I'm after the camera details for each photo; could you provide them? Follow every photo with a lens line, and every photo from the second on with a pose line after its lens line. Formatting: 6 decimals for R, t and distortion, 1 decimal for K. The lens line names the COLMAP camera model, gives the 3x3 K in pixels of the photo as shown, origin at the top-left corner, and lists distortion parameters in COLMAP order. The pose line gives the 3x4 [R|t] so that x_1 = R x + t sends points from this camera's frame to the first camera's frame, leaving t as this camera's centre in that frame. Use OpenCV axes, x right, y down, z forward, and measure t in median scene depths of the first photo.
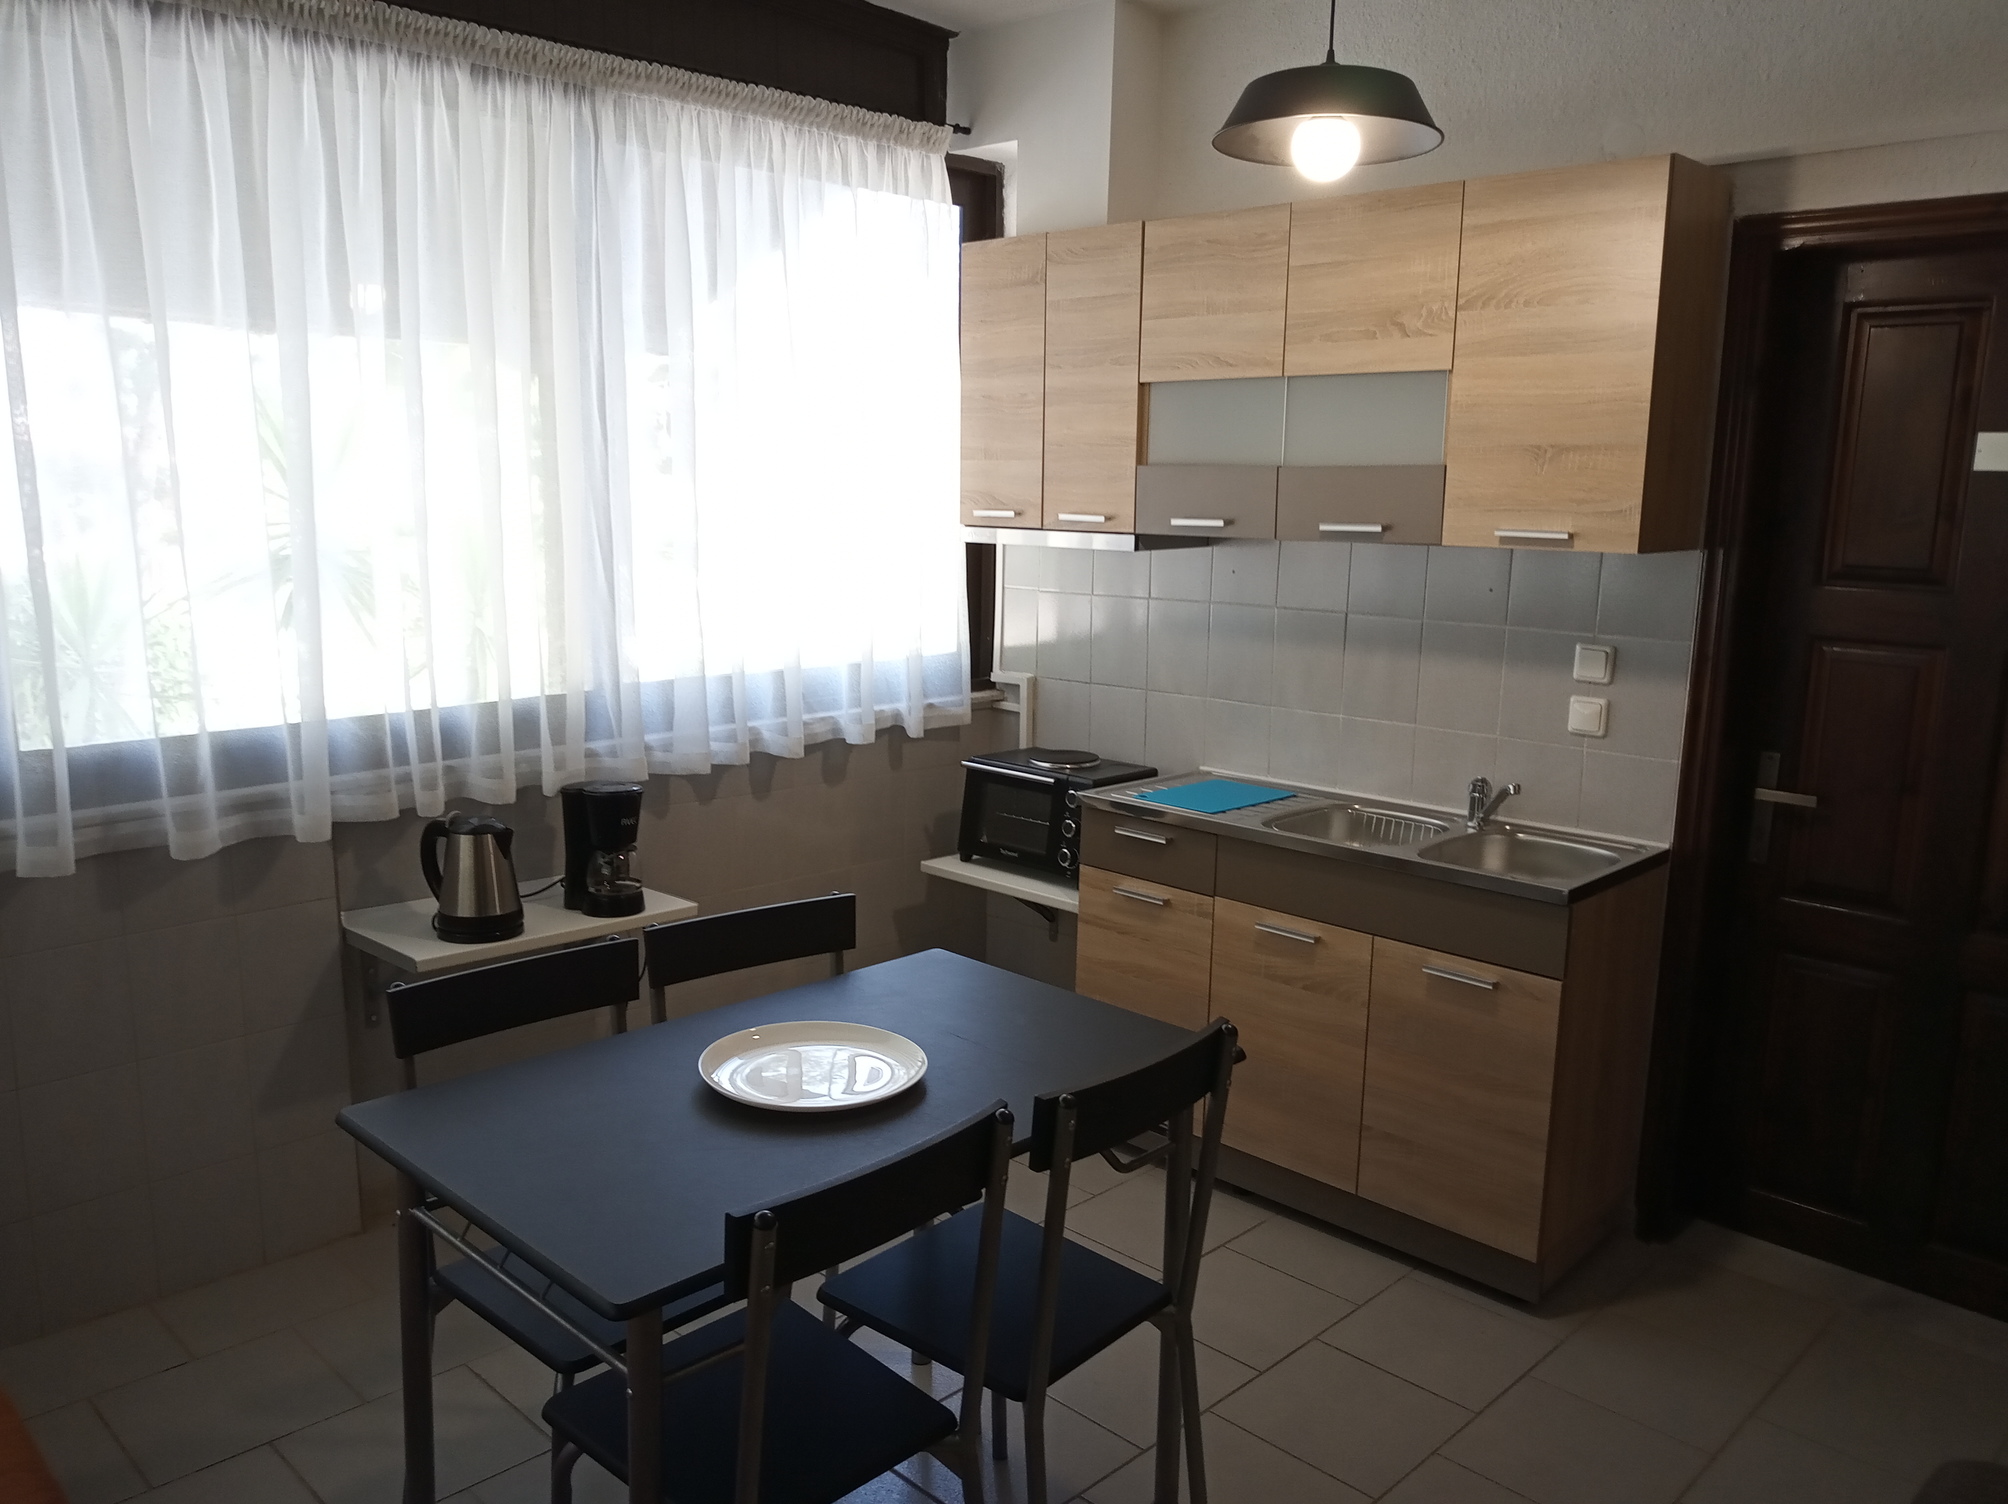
lens RADIAL K [[1542.7, 0, 982.0], [0, 1542.7, 779.8], [0, 0, 1]] dist [0.033215, -0.059609]
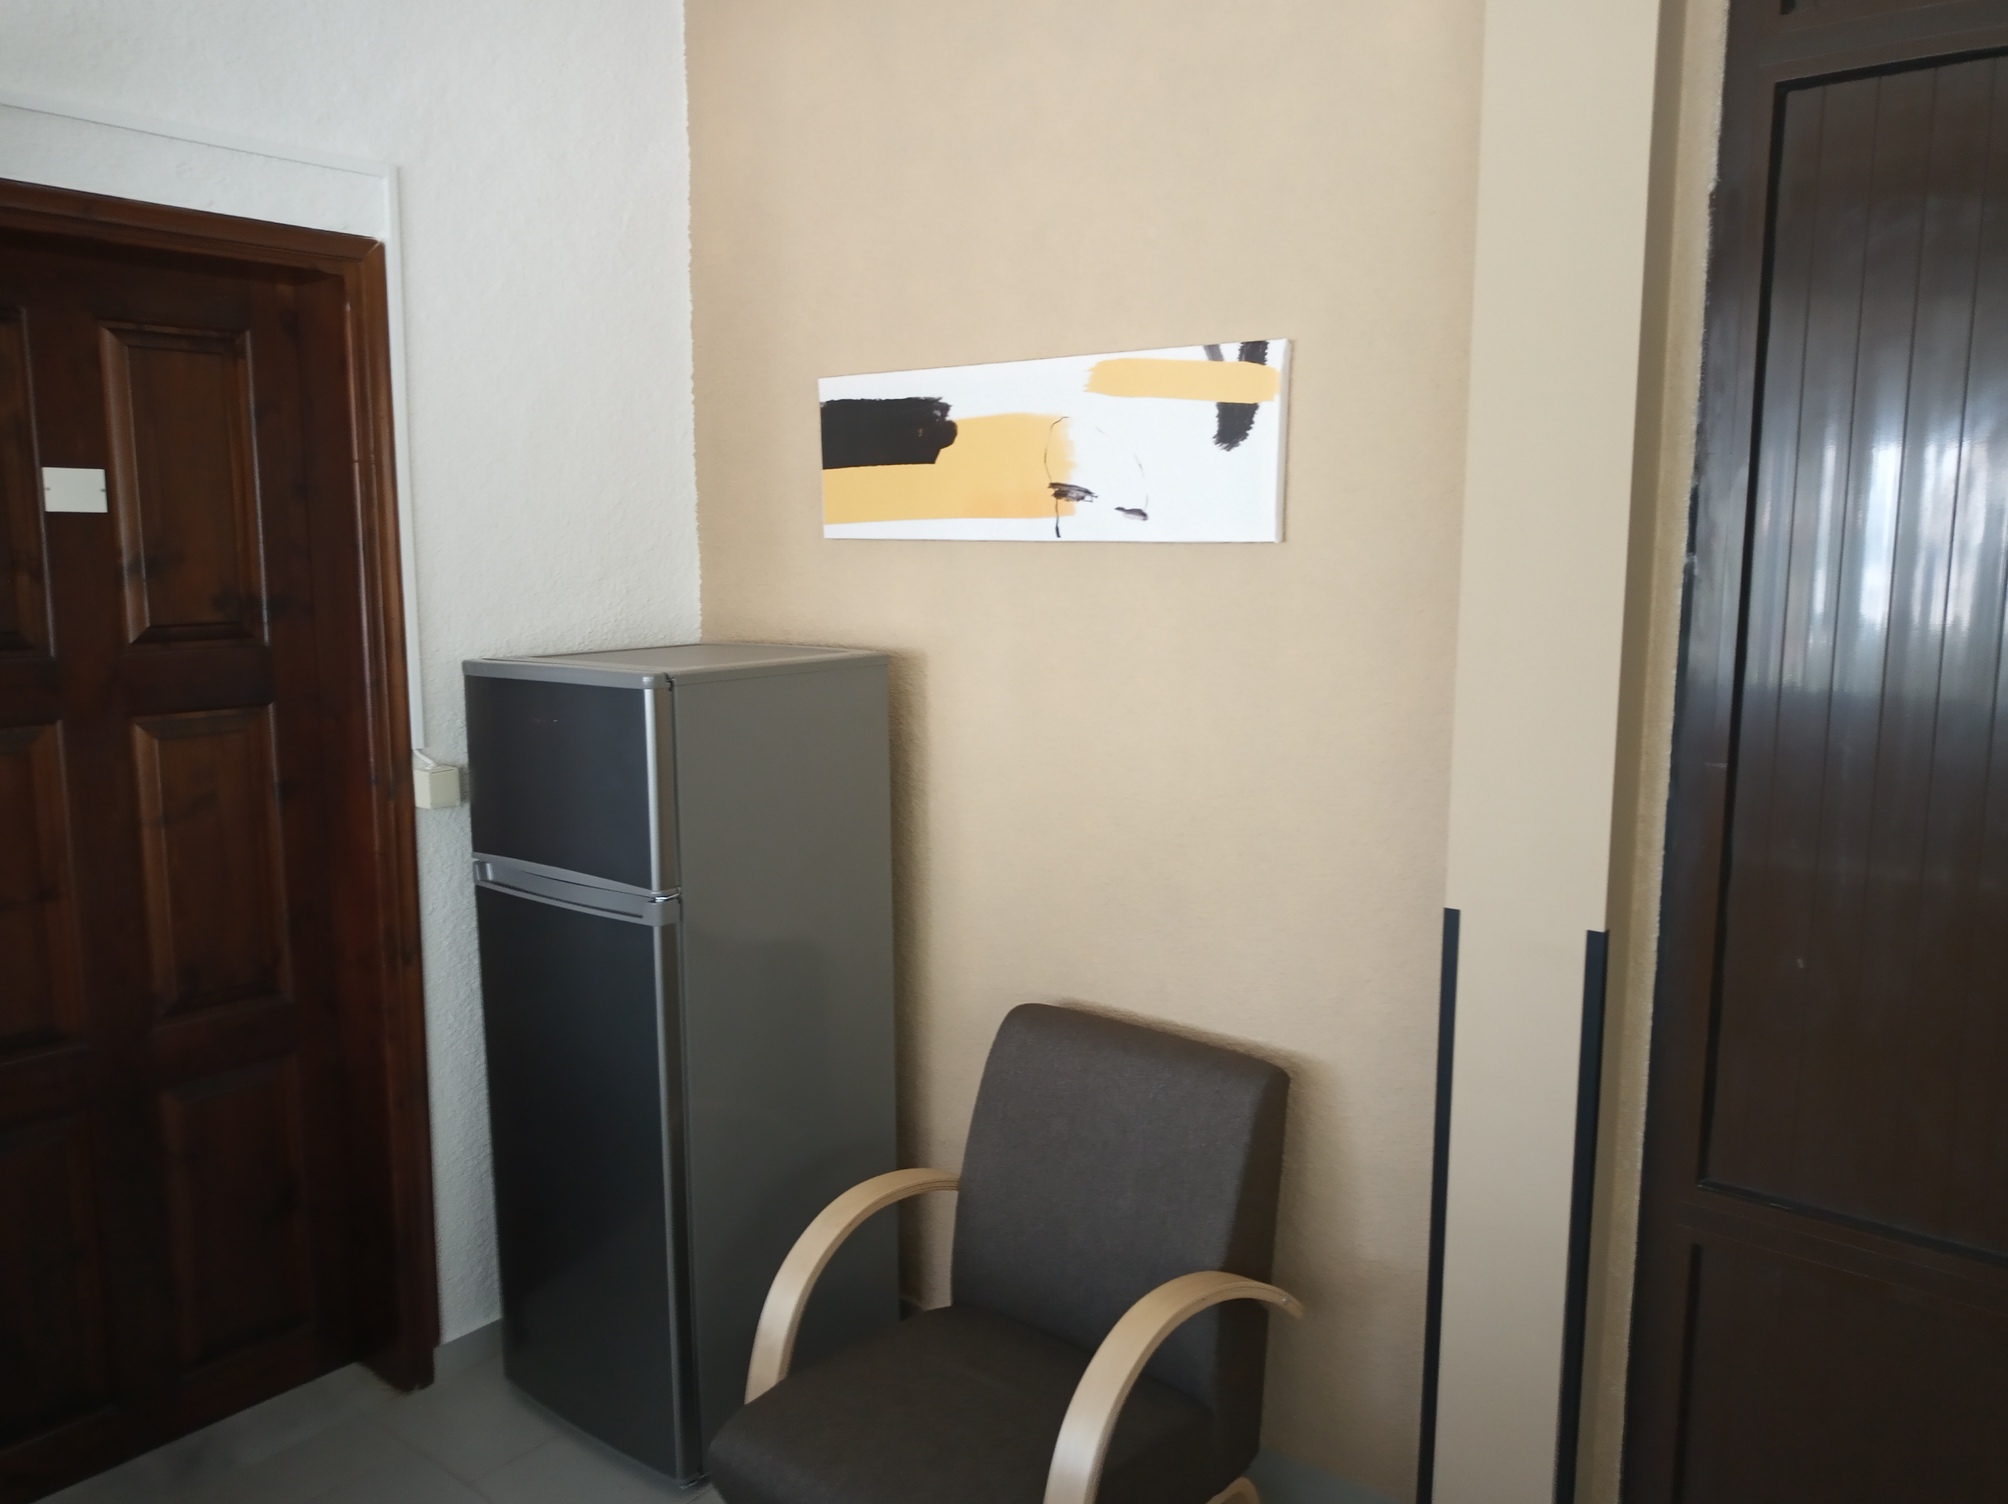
lens RADIAL K [[1542.7, 0, 980.6], [0, 1542.7, 776.8], [0, 0, 1]] dist [0.033215, -0.059609]
pose [[-0.084492, -0.169852, 0.981841, -0.219133], [0.180897, 0.966375, 0.182744, -0.105394], [-0.979866, 0.193052, -0.050925, 0.495376]]
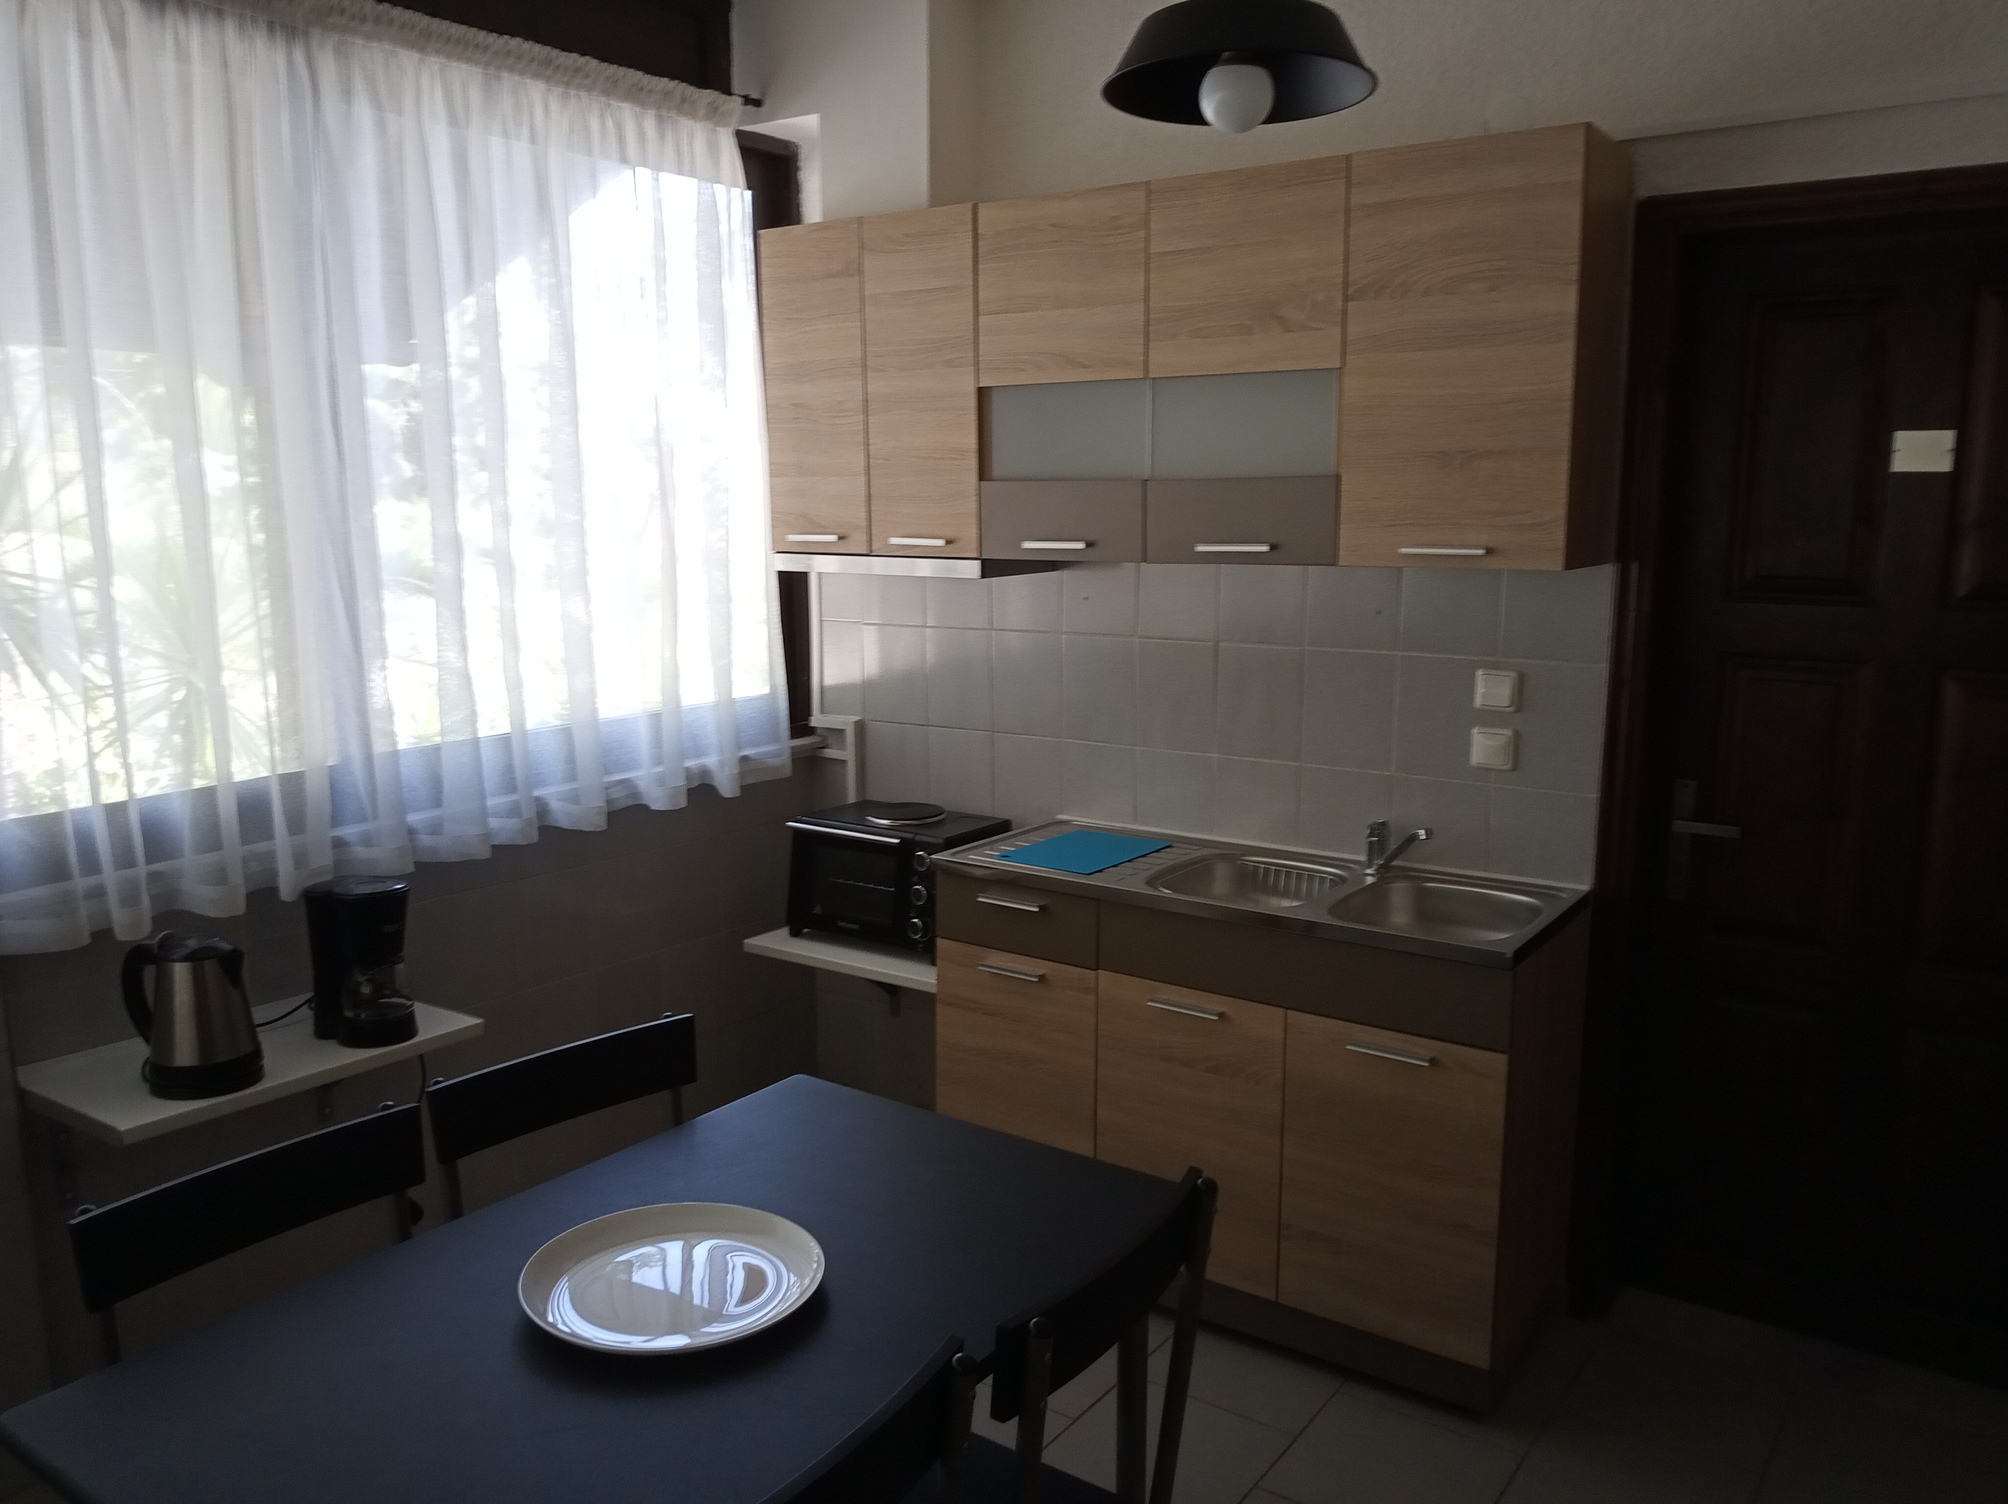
lens RADIAL K [[1542.7, 0, 990.7], [0, 1542.7, 775.4], [0, 0, 1]] dist [0.033215, -0.059609]
pose [[0.986918, -0.048222, 0.153844, -0.039619], [0.049754, 0.998743, -0.006116, -0.033189], [-0.153356, 0.013690, 0.988076, 0.144356]]
